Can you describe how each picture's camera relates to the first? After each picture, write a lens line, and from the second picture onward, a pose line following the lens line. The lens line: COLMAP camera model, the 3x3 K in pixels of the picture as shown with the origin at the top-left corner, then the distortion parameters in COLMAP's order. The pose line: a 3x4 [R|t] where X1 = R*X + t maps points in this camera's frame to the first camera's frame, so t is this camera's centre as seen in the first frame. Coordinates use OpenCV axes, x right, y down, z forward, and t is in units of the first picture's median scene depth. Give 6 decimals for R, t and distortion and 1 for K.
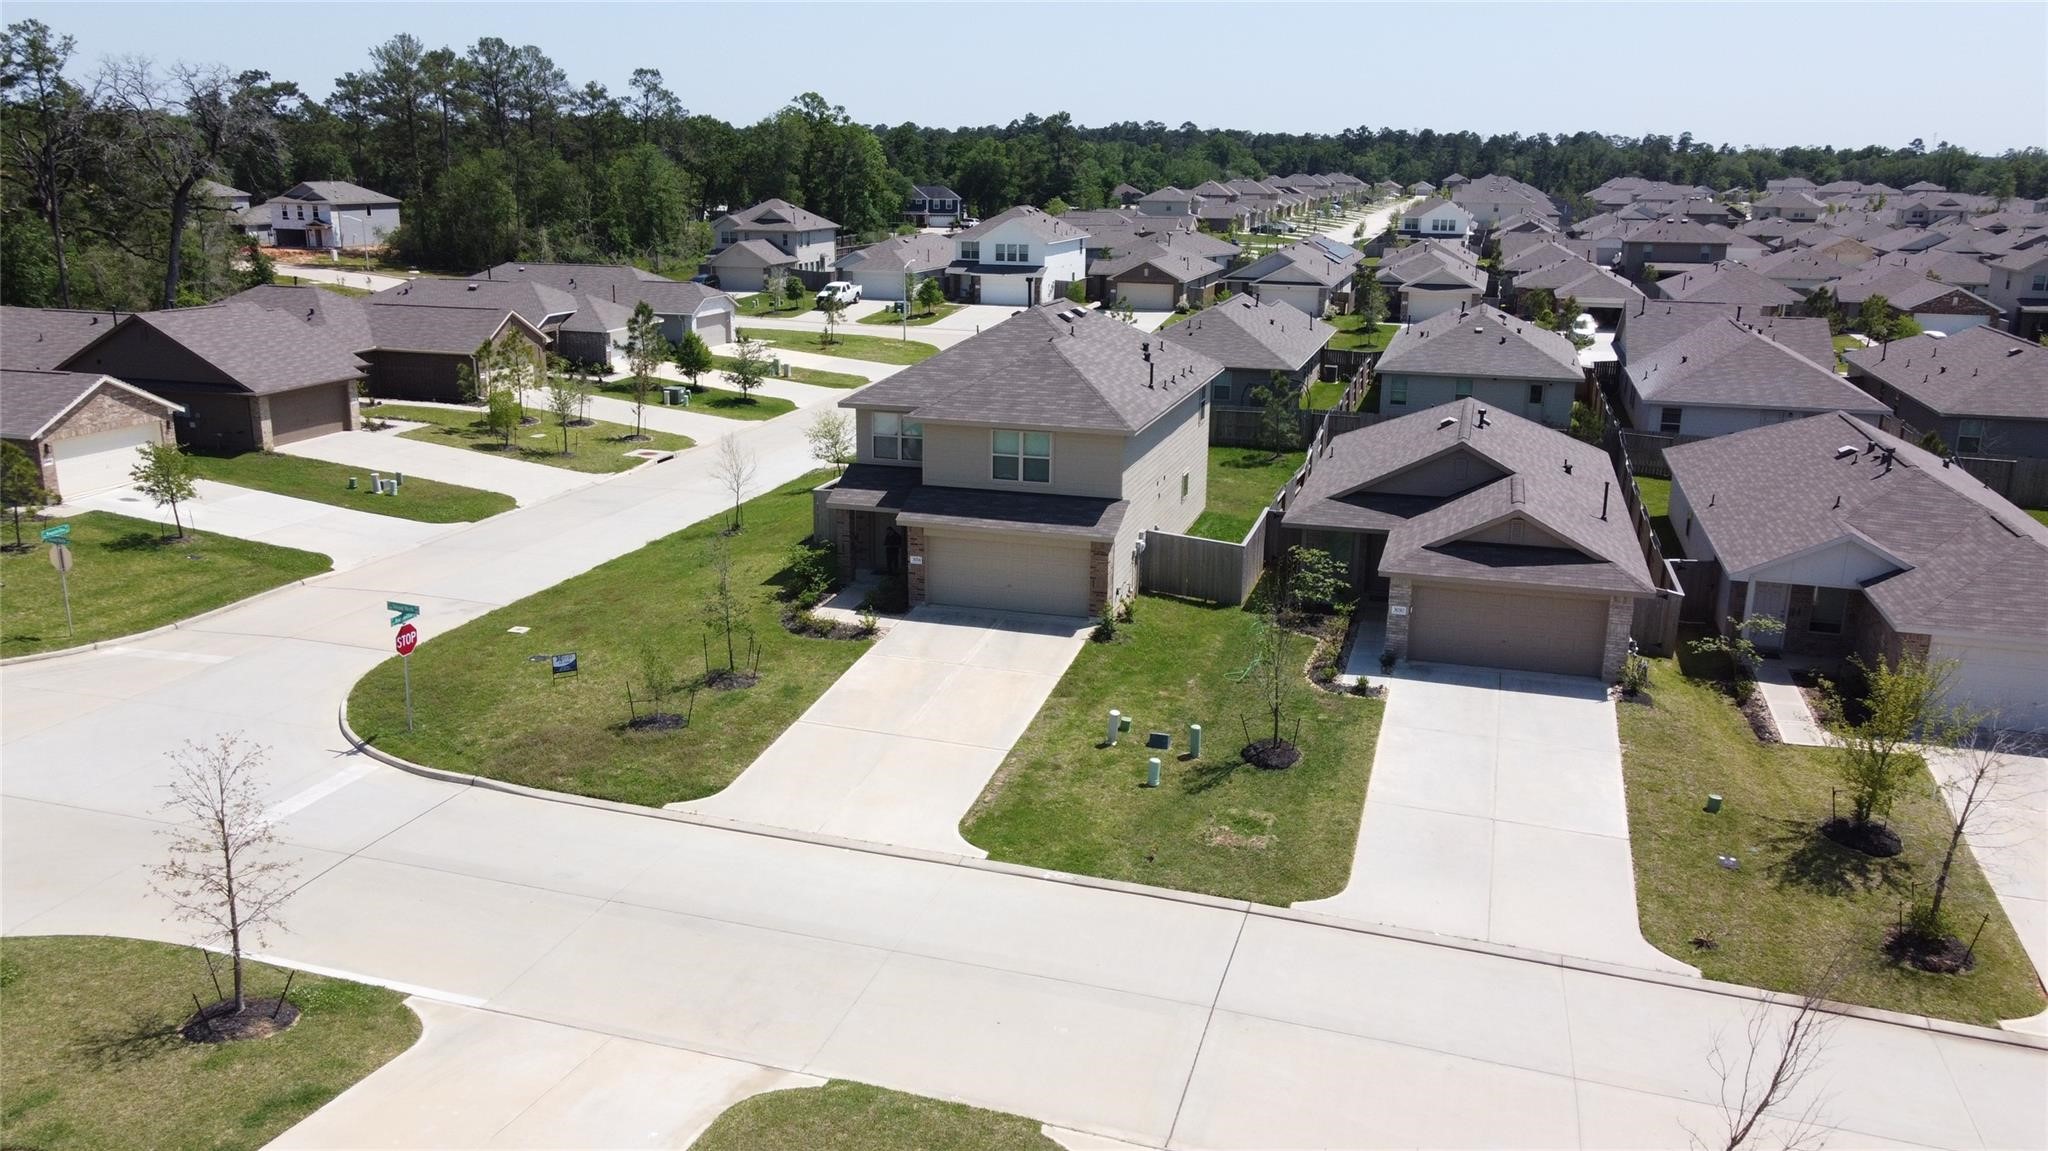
lens RADIAL K [[1509.6, 0, 1024.0], [0, 1509.6, 575.5], [0, 0, 1]] dist [-0.000008, -0.000059]
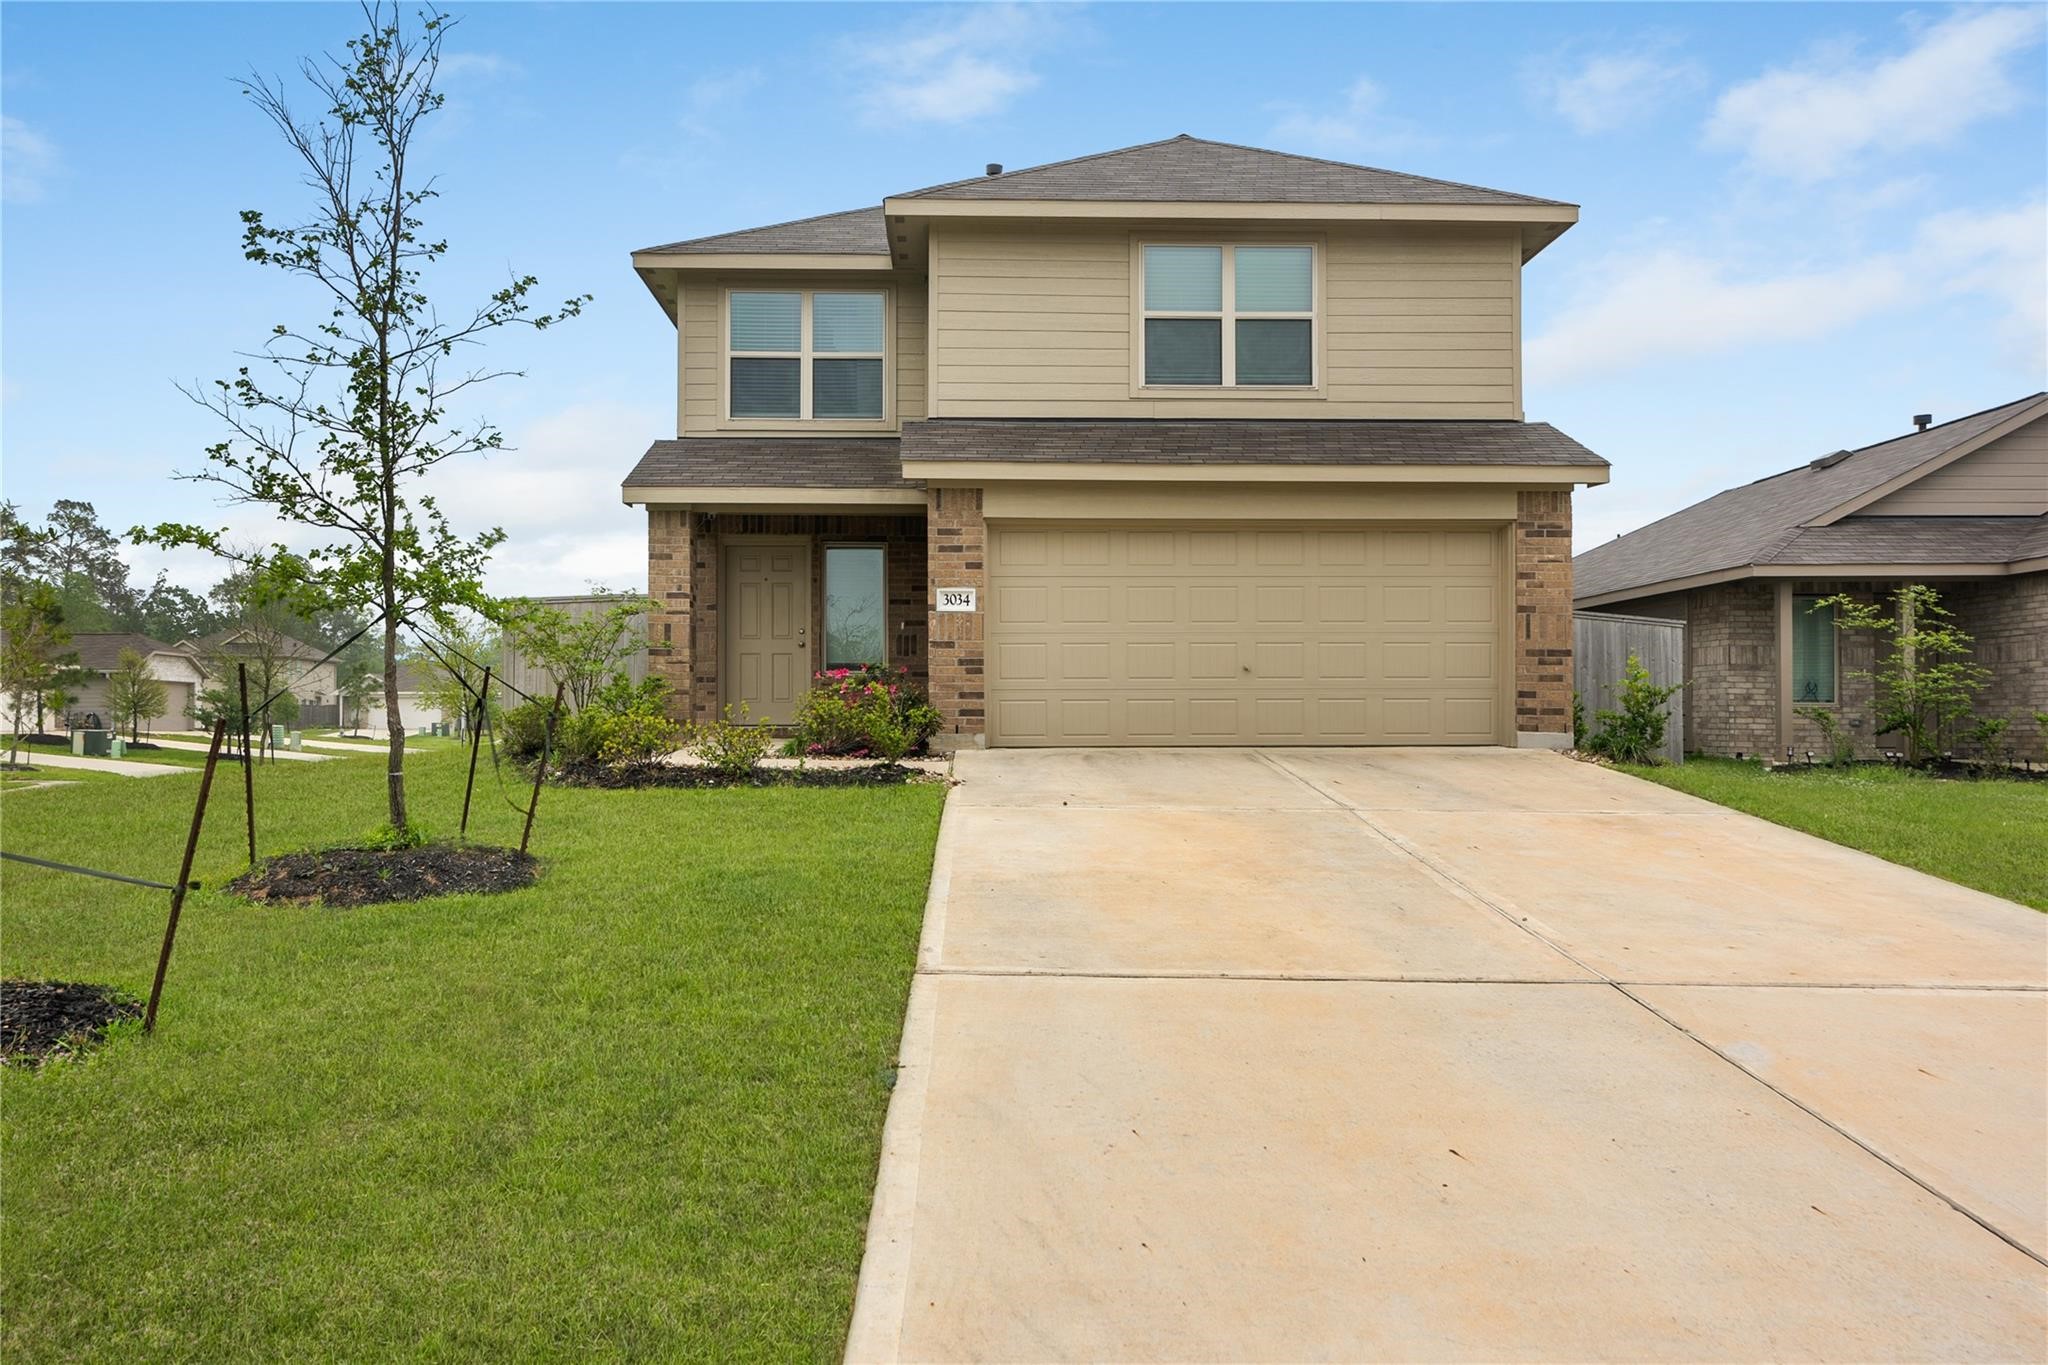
lens RADIAL K [[1504.6, 0, 1024.0], [0, 1504.6, 682.5], [0, 0, 1]] dist [-0.000073, 0.000047]
pose [[0.946246, -0.007377, 0.323364, -0.156919], [0.101048, 0.956443, -0.273874, 0.090222], [-0.307259, 0.291827, 0.905775, 0.722125]]
